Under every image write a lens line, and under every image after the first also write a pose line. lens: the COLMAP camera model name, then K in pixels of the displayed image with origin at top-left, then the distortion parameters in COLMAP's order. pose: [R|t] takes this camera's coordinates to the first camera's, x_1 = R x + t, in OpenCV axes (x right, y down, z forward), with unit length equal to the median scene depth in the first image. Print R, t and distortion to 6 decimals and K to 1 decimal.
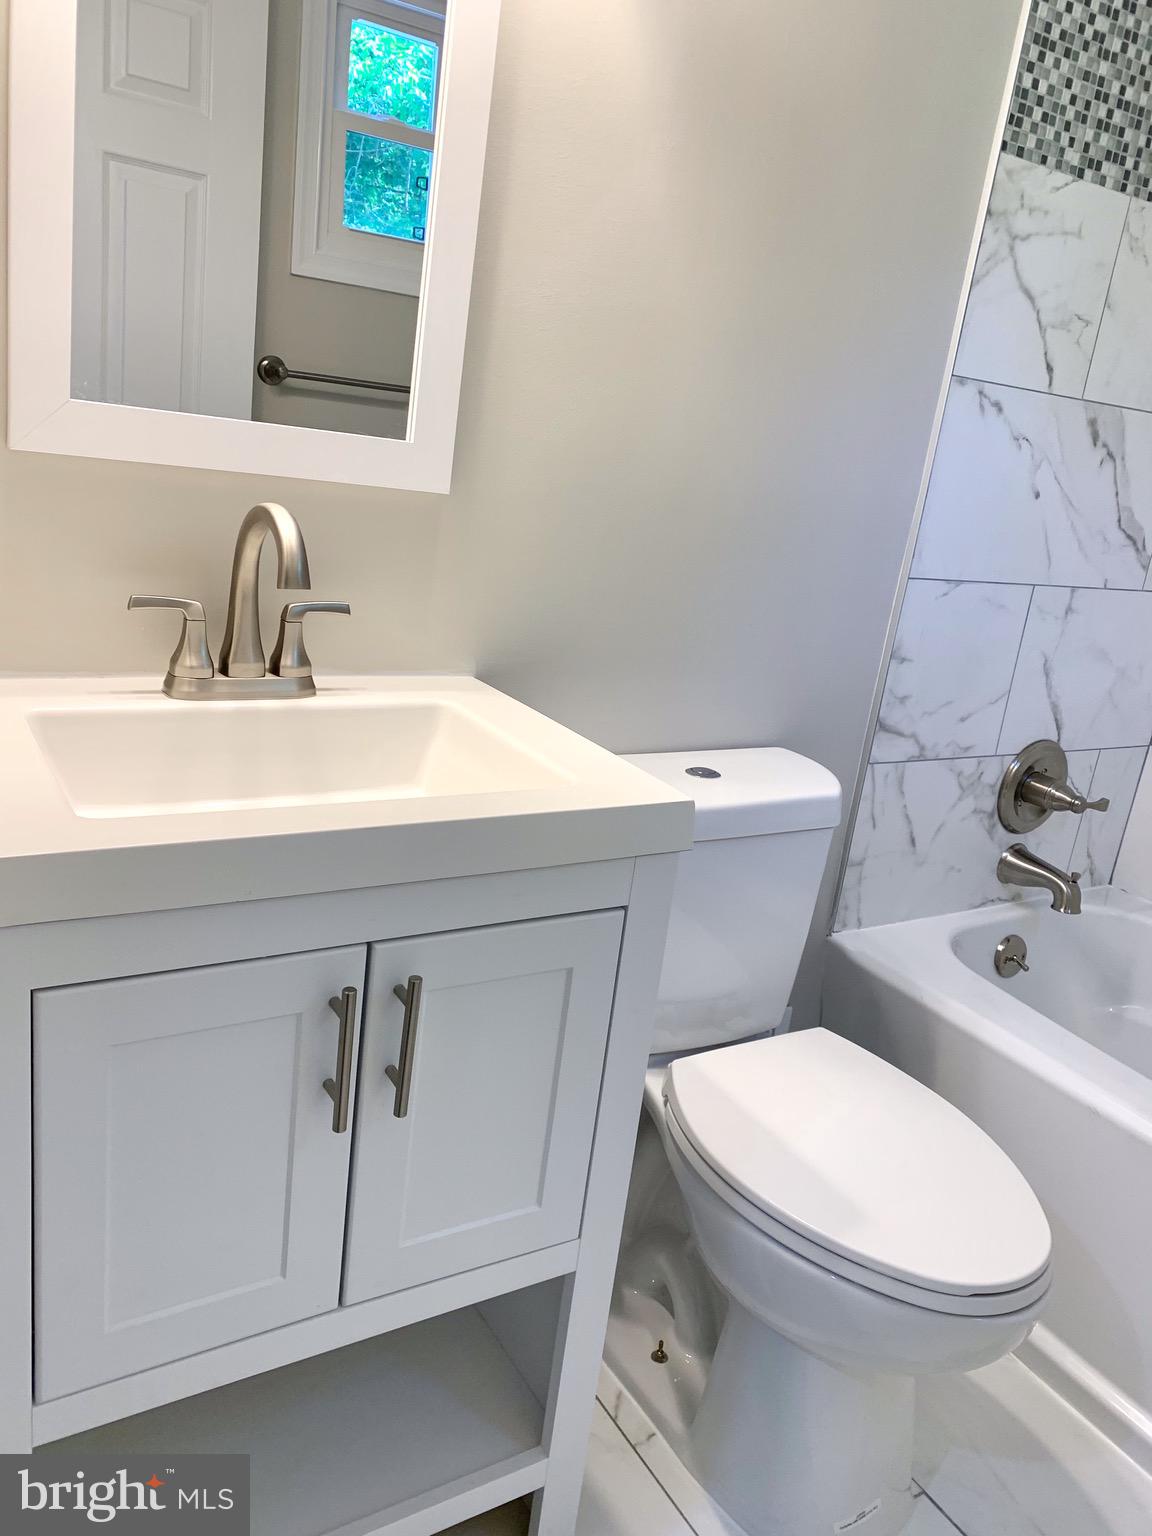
lens RADIAL K [[1189.3, 0, 582.0], [0, 1189.3, 762.8], [0, 0, 1]] dist [0.037096, -0.030346]
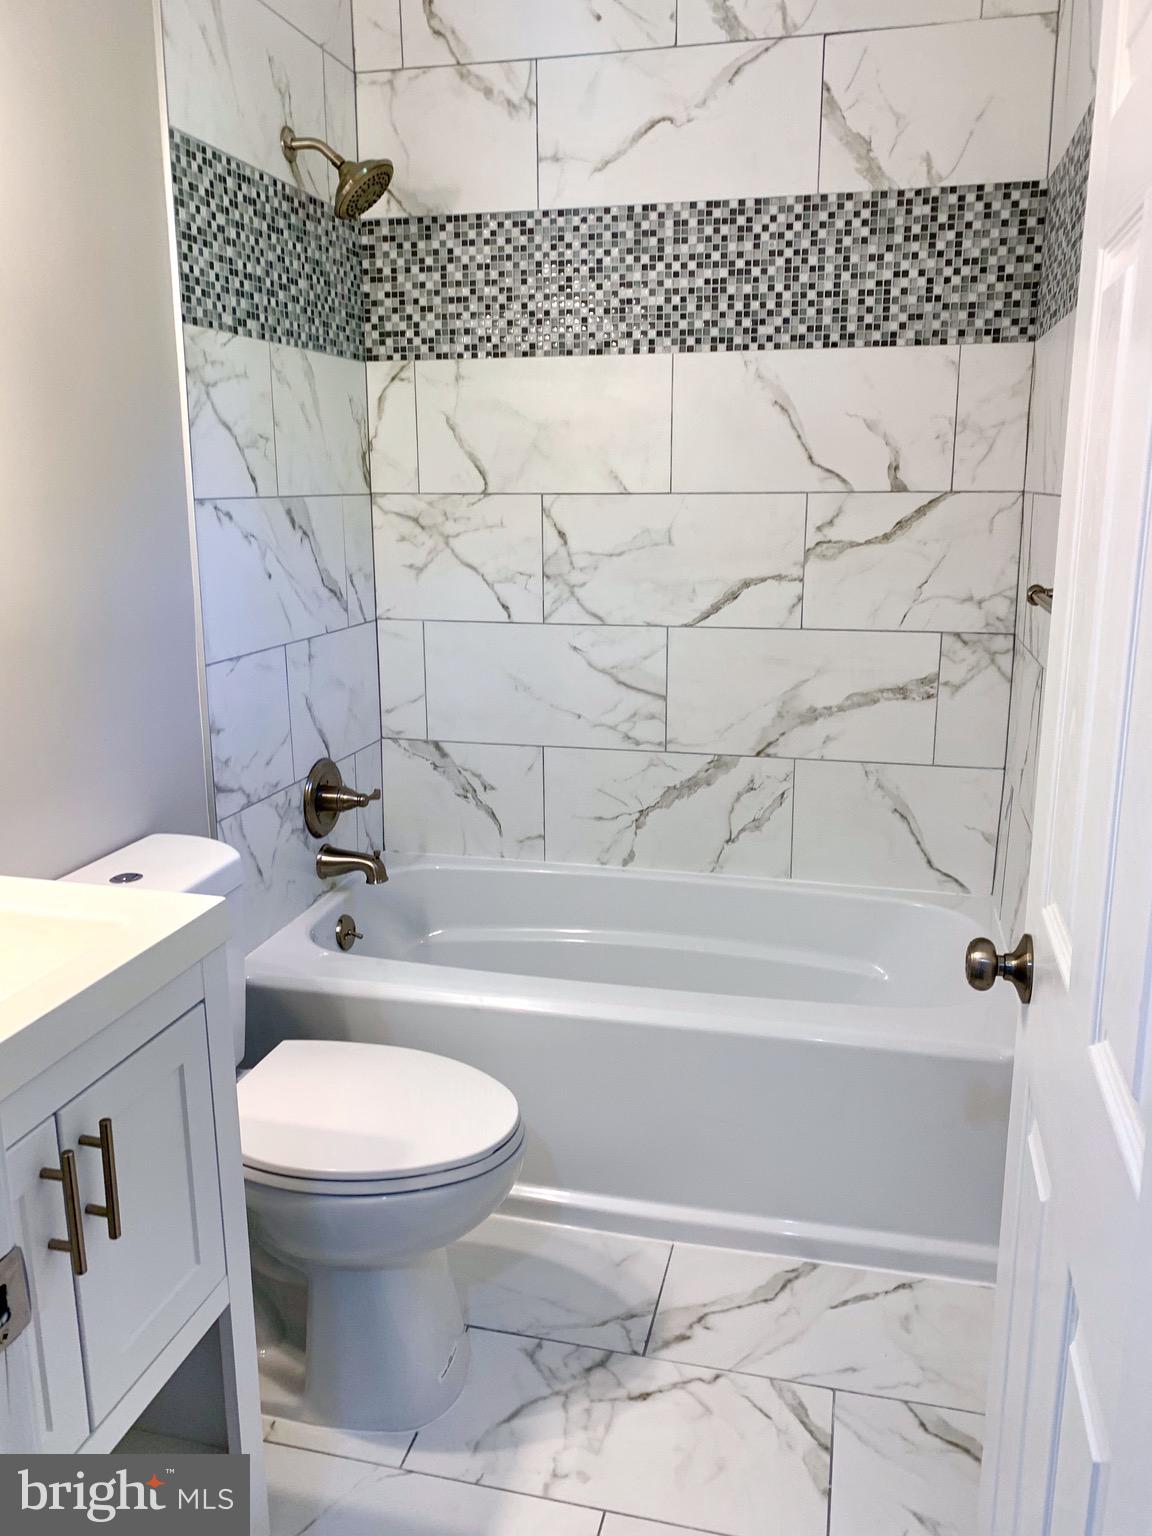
lens RADIAL K [[1189.3, 0, 585.2], [0, 1189.3, 759.3], [0, 0, 1]] dist [0.037096, -0.030346]
pose [[0.710940, -0.286268, 0.642351, -0.254135], [0.288337, 0.951751, 0.105028, -0.082510], [-0.641425, 0.110545, 0.759180, -0.141456]]
